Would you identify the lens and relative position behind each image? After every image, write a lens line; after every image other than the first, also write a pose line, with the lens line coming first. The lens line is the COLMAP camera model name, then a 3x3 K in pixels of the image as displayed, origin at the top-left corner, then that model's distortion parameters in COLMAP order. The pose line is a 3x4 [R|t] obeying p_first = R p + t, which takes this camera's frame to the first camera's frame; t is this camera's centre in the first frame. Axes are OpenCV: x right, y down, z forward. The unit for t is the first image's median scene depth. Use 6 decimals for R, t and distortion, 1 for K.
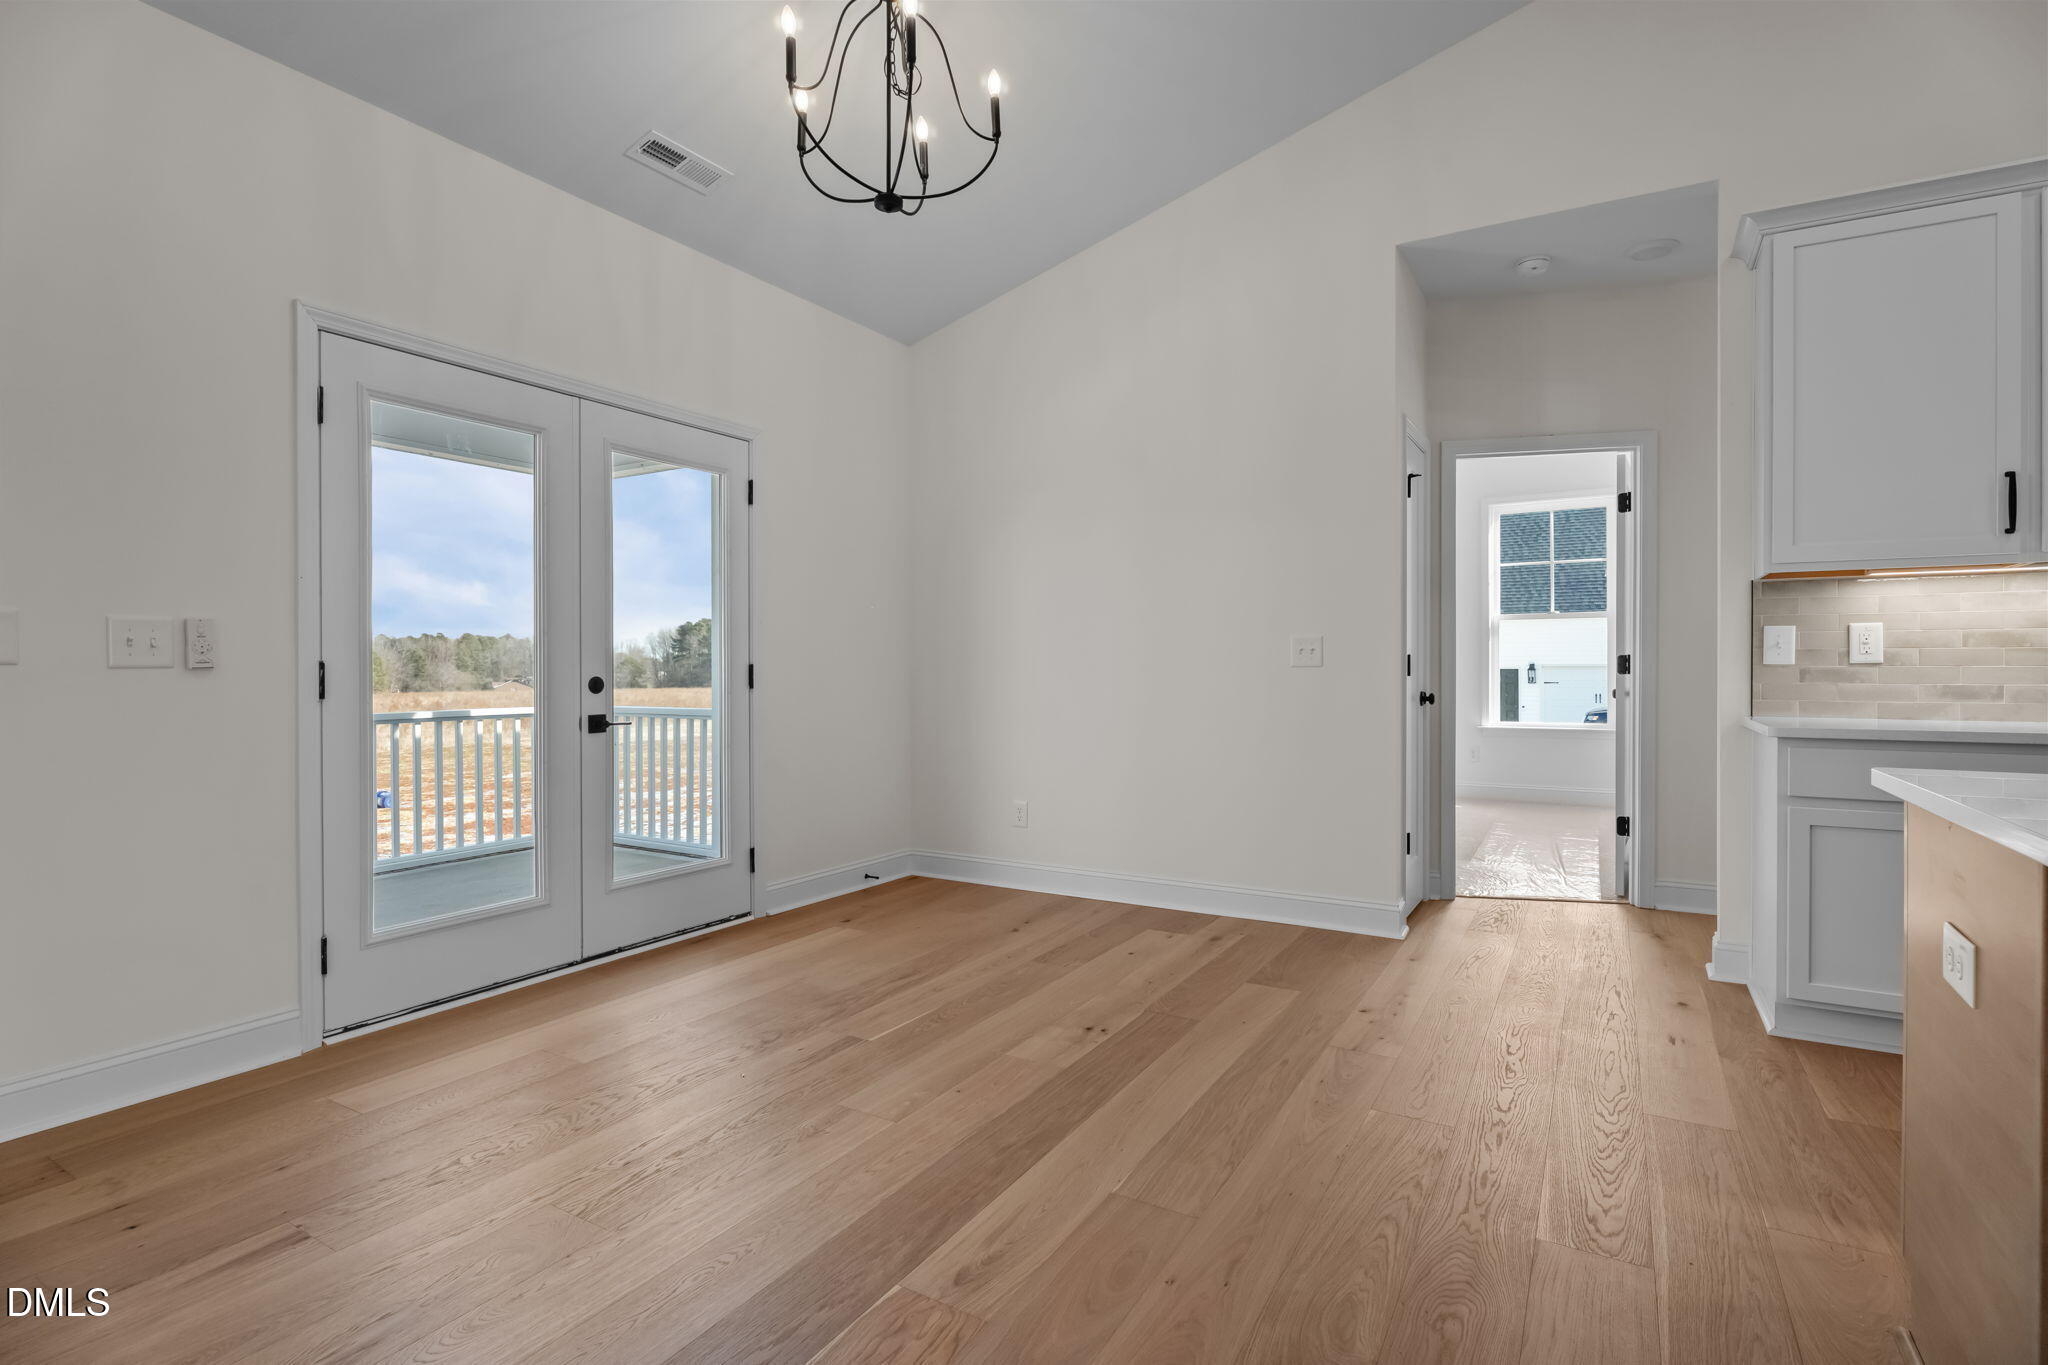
lens RADIAL K [[980.6, 0, 1042.0], [0, 980.6, 670.9], [0, 0, 1]] dist [-0.002955, -0.000287]
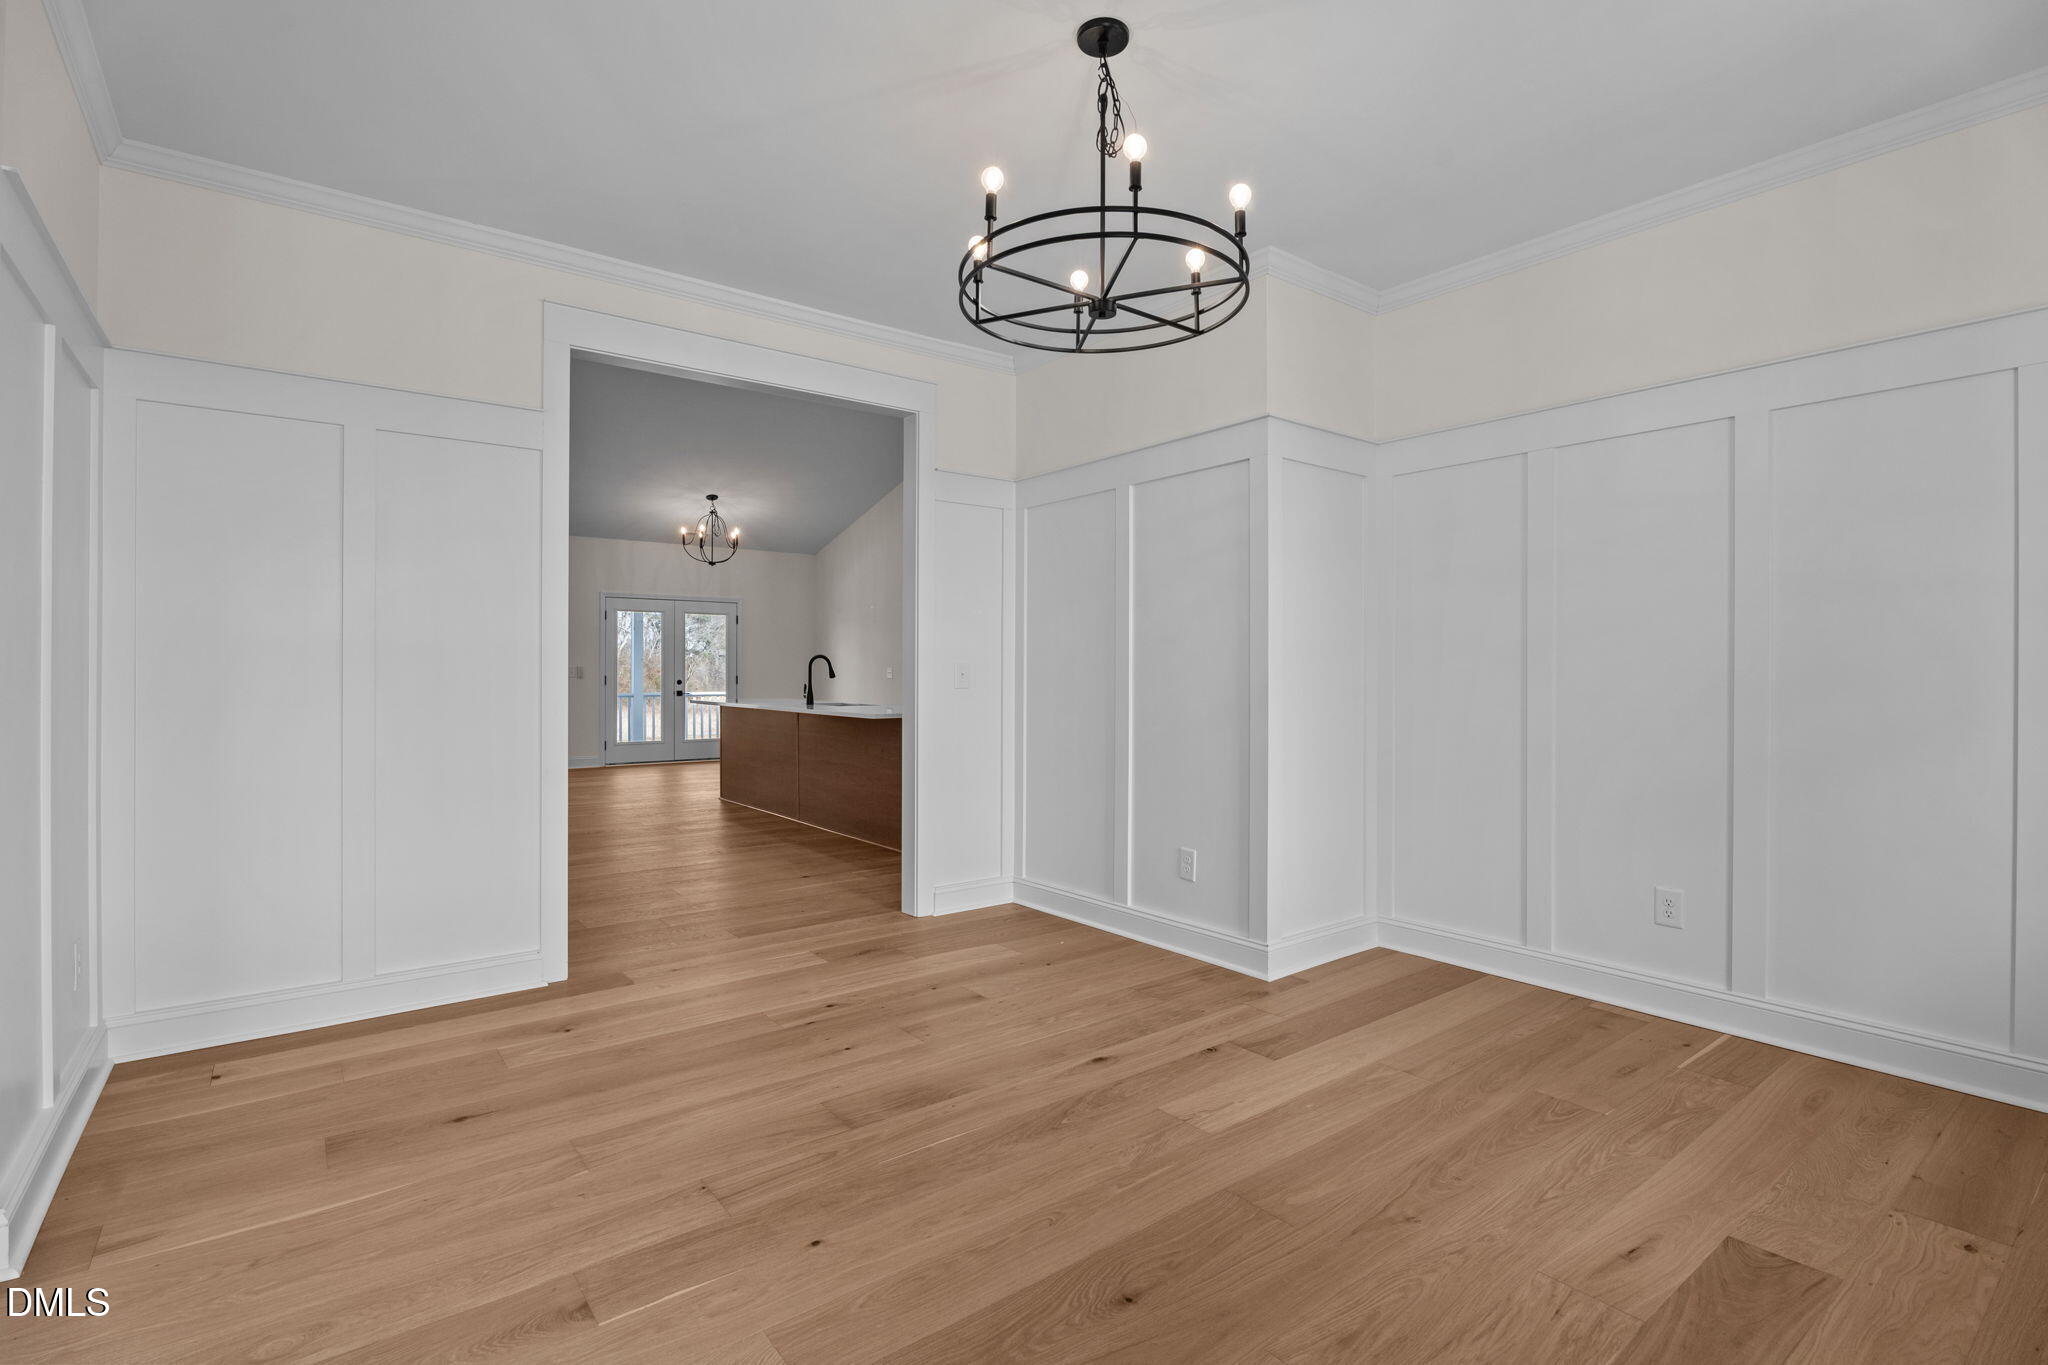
lens RADIAL K [[956.3, 0, 1029.2], [0, 956.3, 675.7], [0, 0, 1]] dist [-0.005003, -0.000874]
pose [[0.928840, 0.007577, -0.370405, 1.994913], [-0.005407, 0.999962, 0.006897, -0.039430], [0.370443, -0.004404, 0.928845, -1.724767]]
